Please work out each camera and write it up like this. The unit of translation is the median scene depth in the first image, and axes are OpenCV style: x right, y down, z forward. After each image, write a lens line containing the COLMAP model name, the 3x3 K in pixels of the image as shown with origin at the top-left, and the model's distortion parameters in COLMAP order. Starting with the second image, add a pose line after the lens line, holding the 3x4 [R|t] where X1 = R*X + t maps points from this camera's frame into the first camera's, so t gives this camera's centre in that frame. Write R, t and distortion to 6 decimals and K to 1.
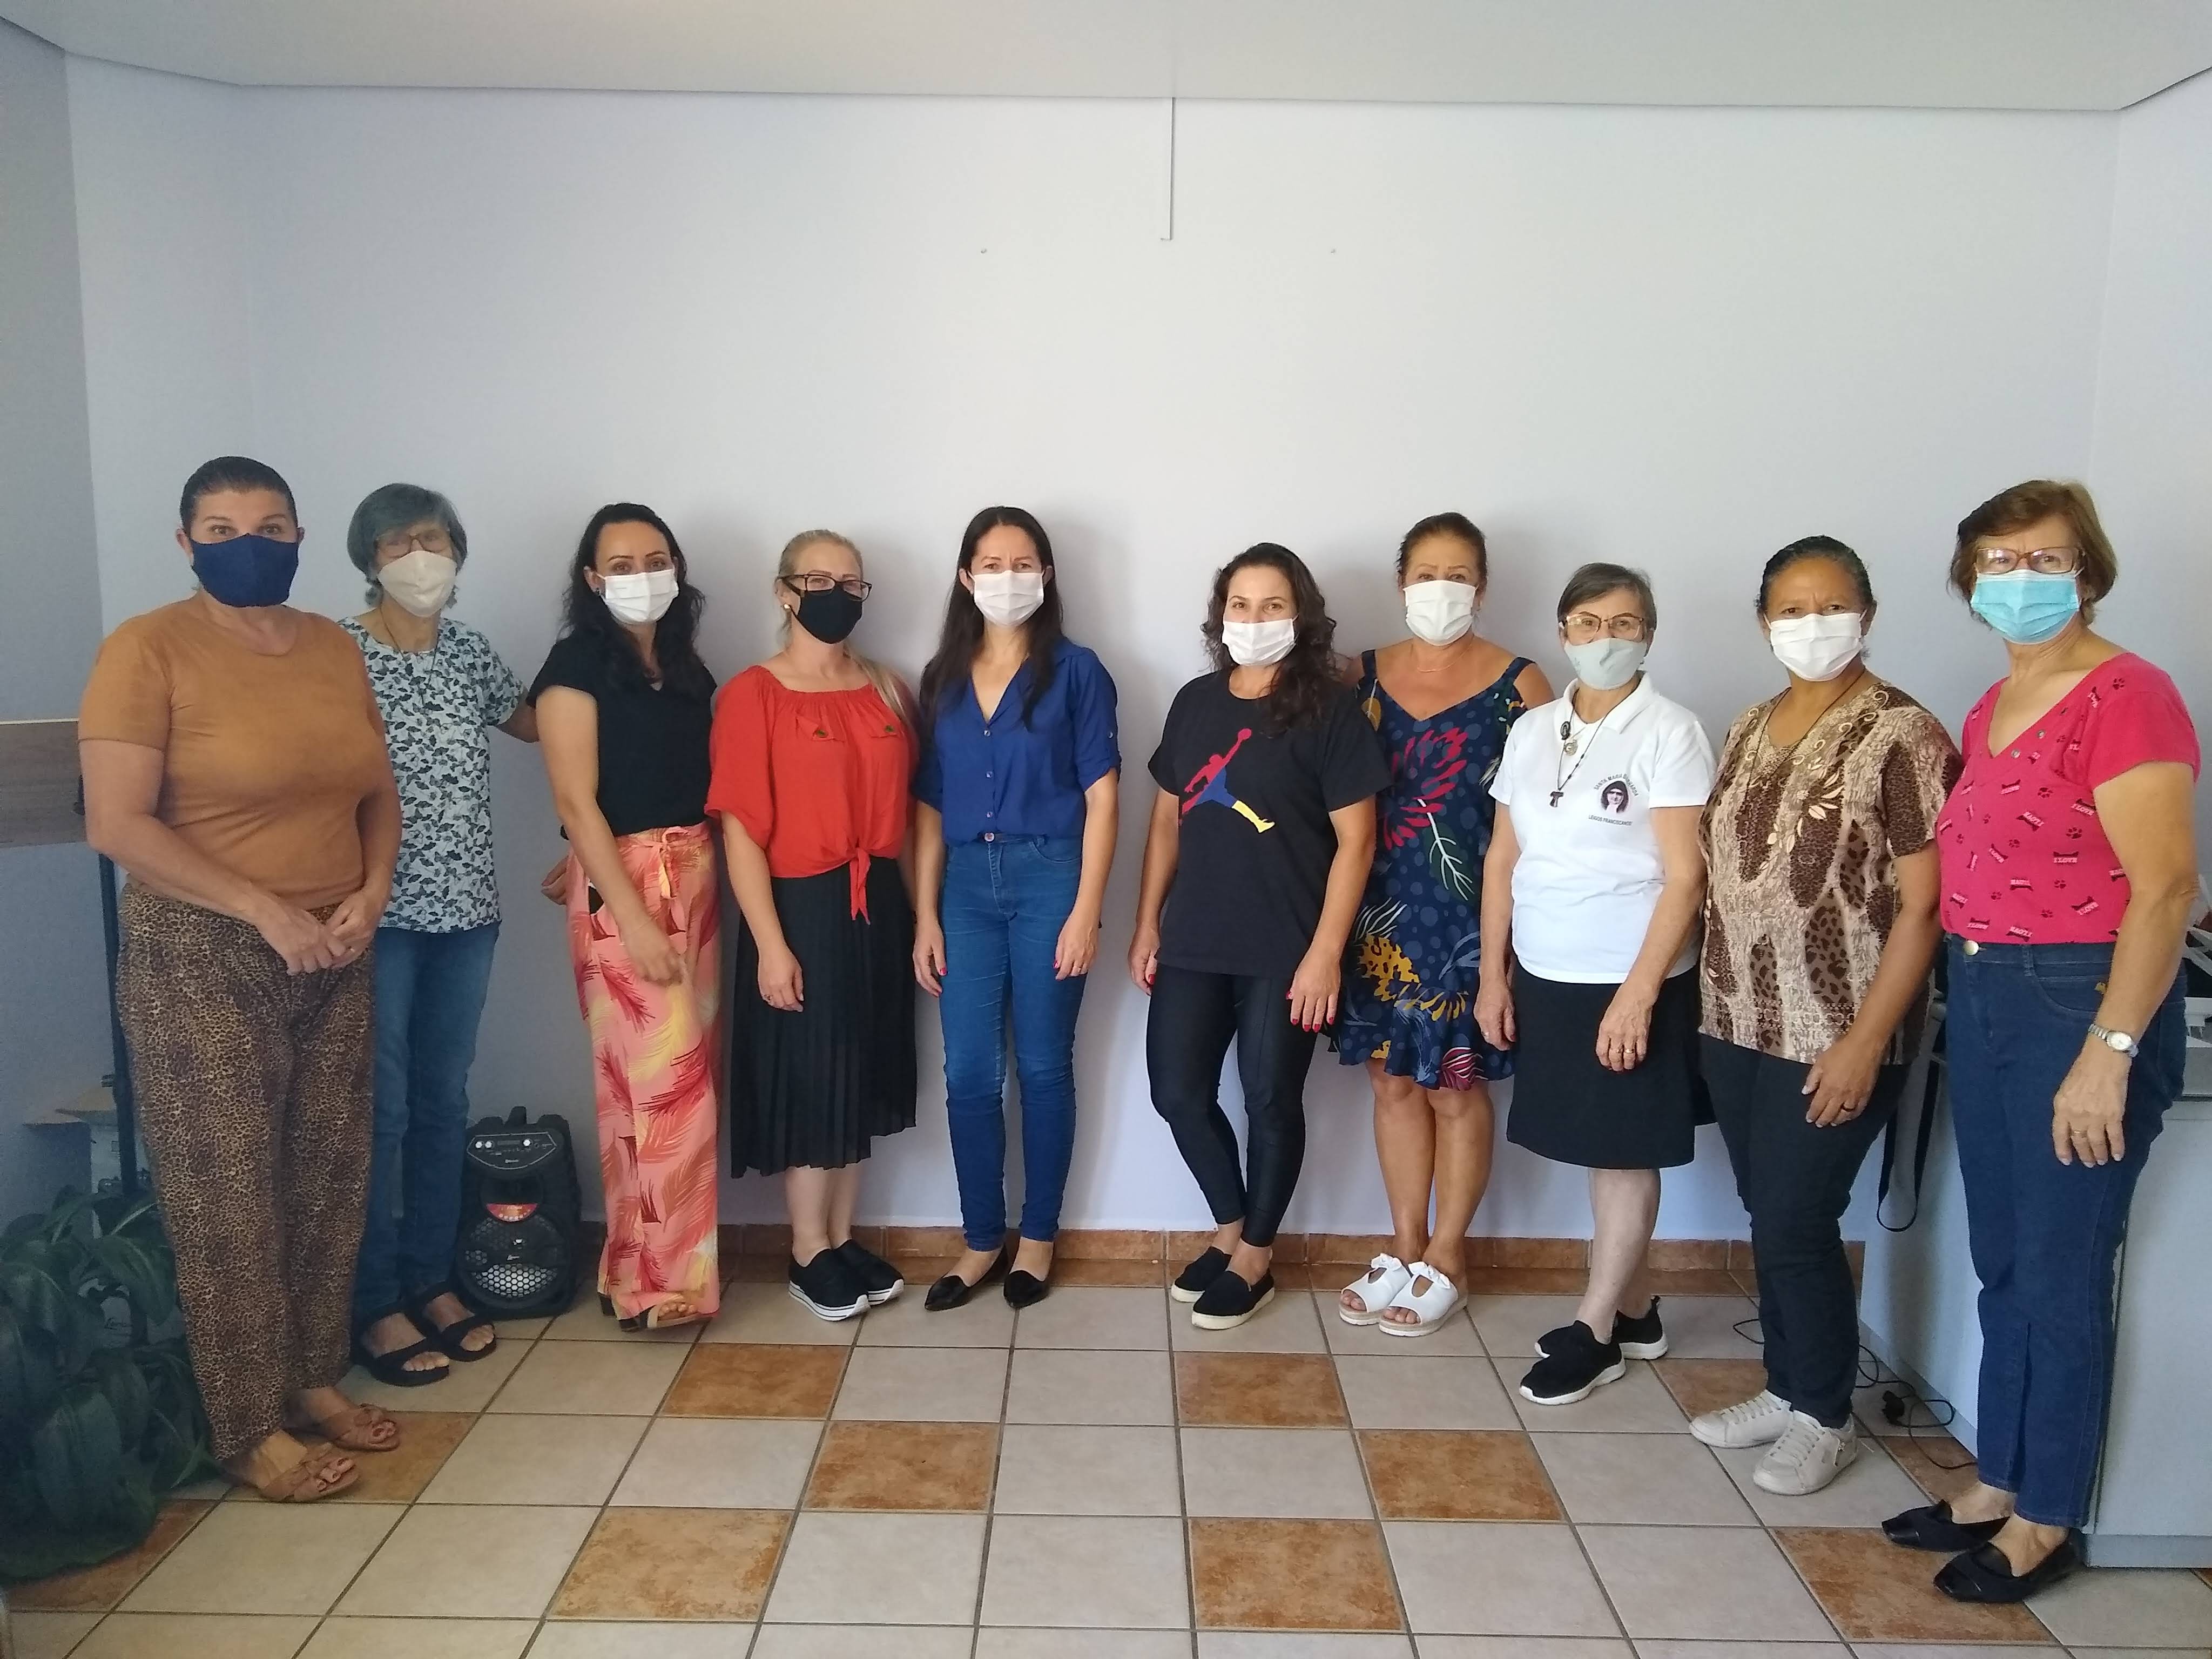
lens RADIAL K [[1764.1, 0, 1114.0], [0, 1764.1, 823.6], [0, 0, 1]] dist [0.020178, 0.004454]
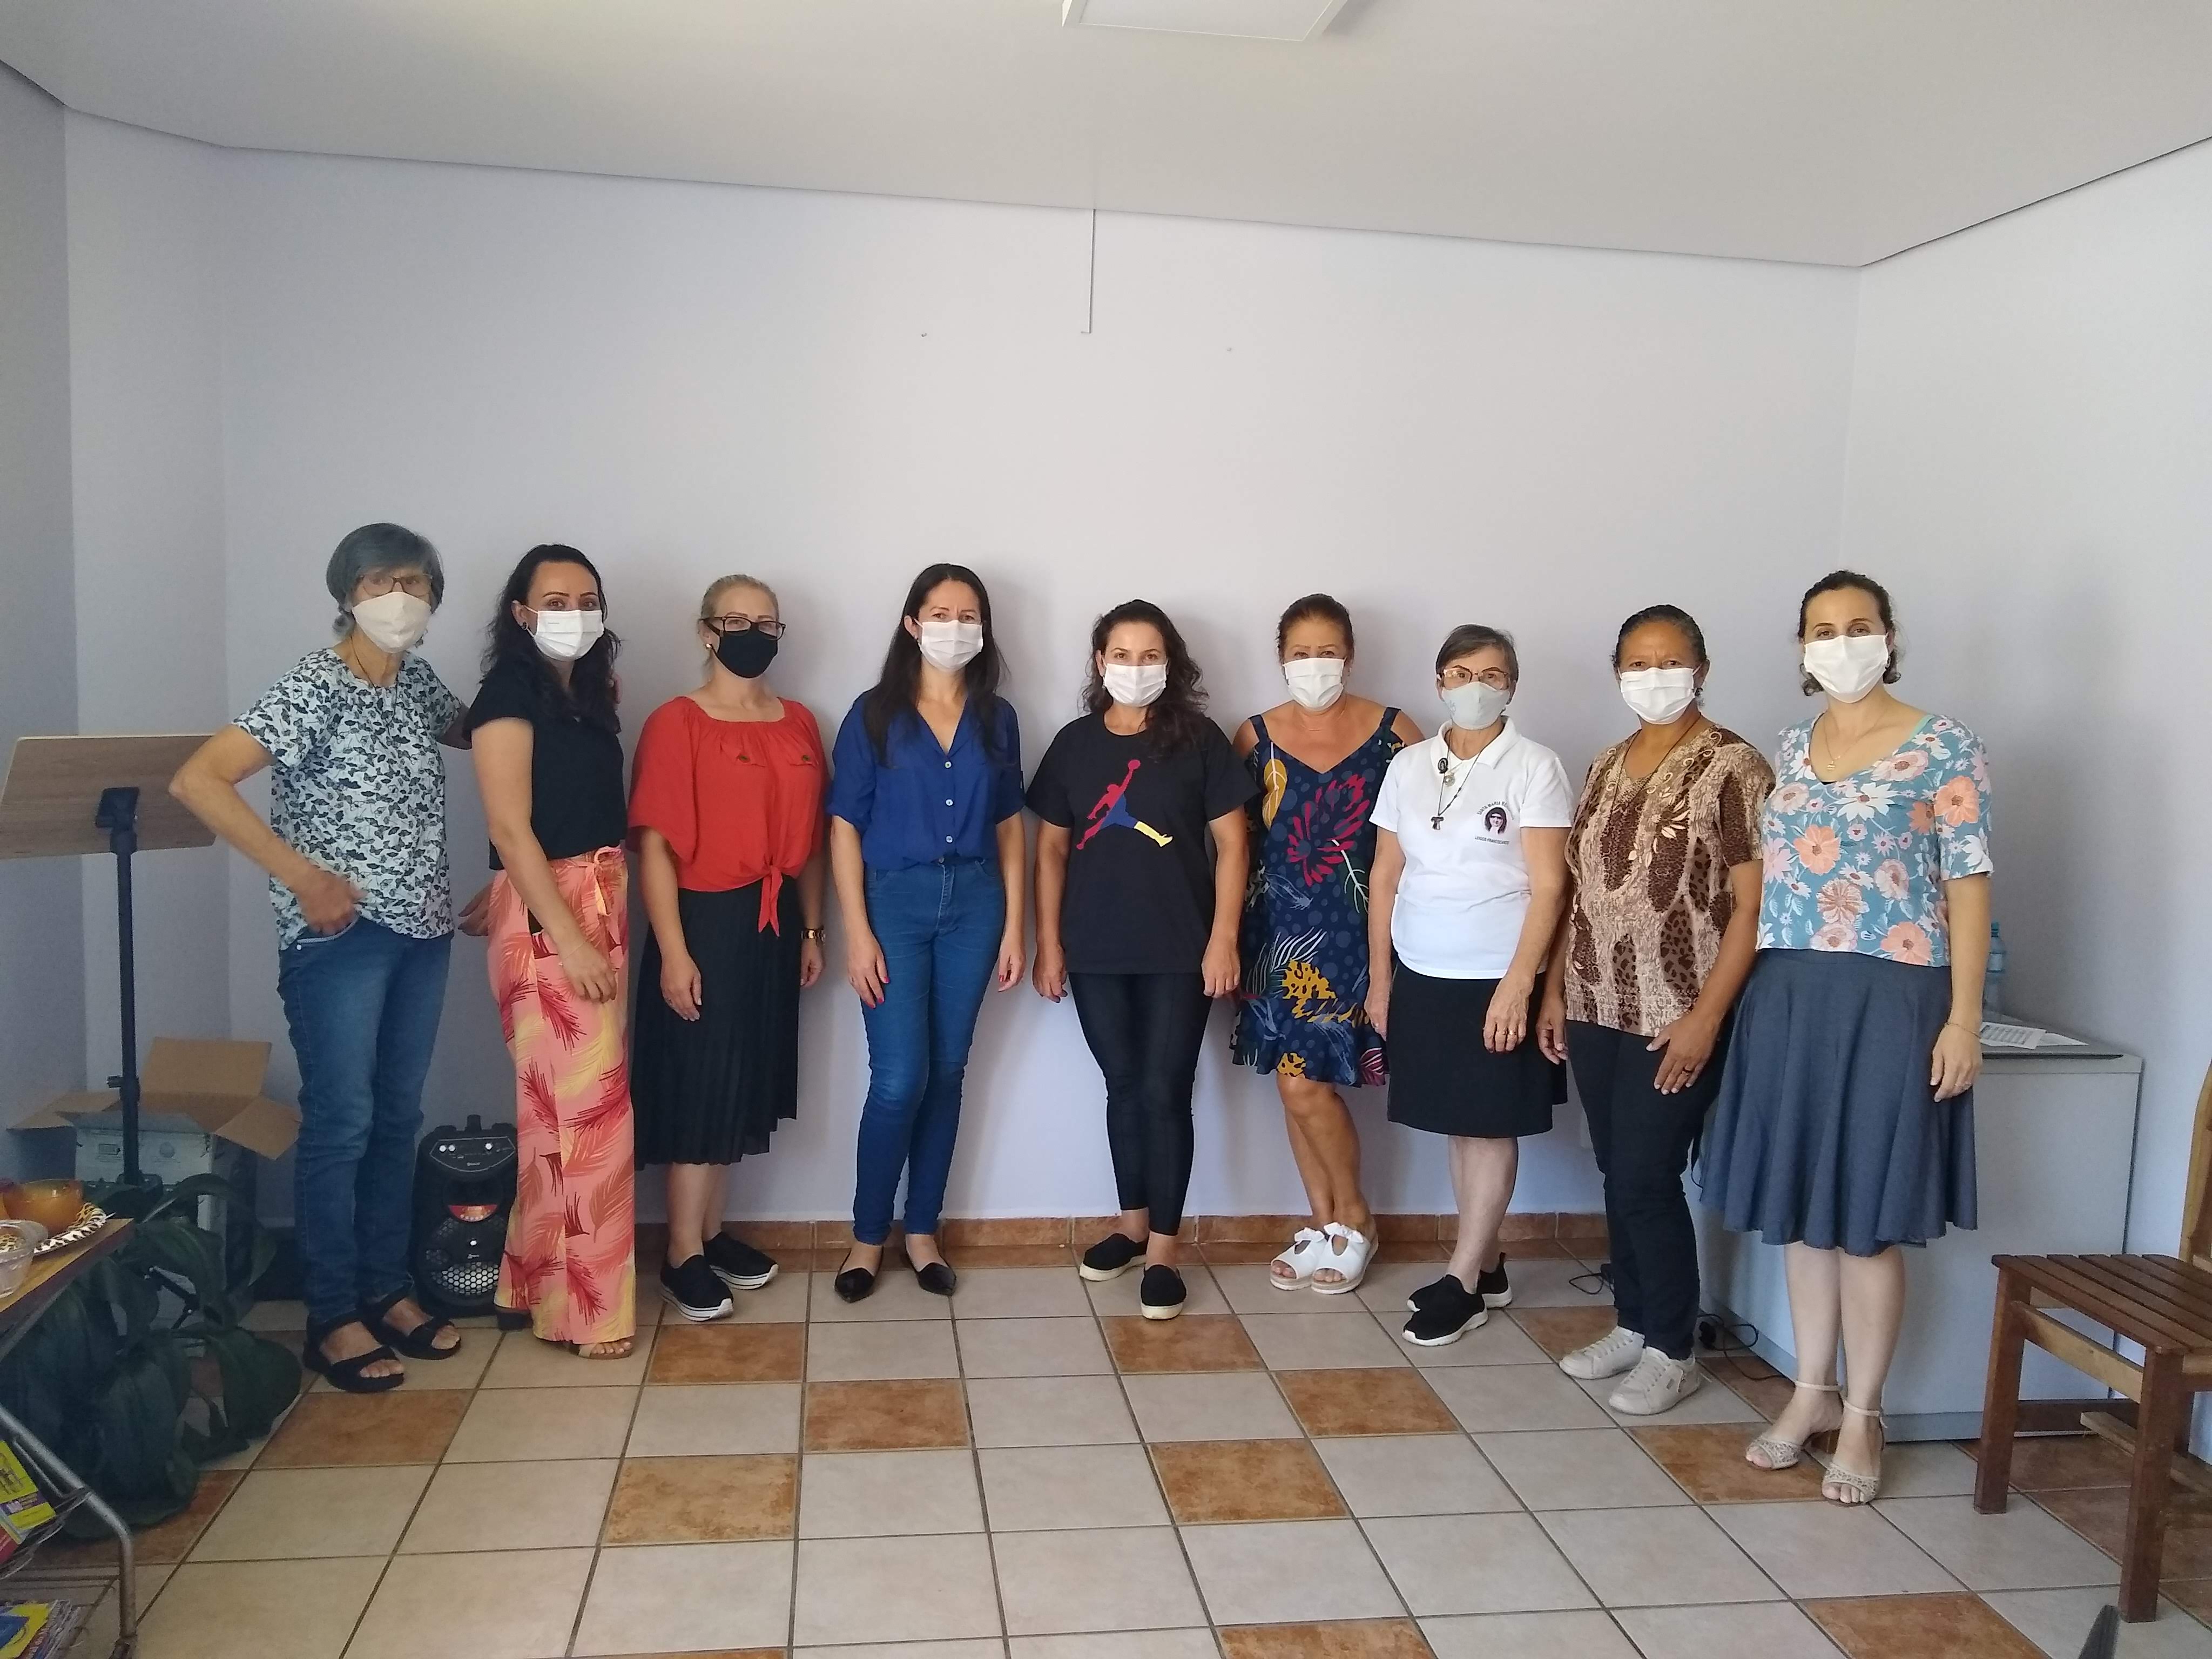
lens RADIAL K [[1762.1, 0, 1098.4], [0, 1762.1, 832.7], [0, 0, 1]] dist [-0.003704, -0.001527]
pose [[0.992596, -0.001218, 0.121453, -0.116470], [0.002801, 0.999913, -0.012868, 0.007061], [-0.121427, 0.013113, 0.992514, -0.130025]]
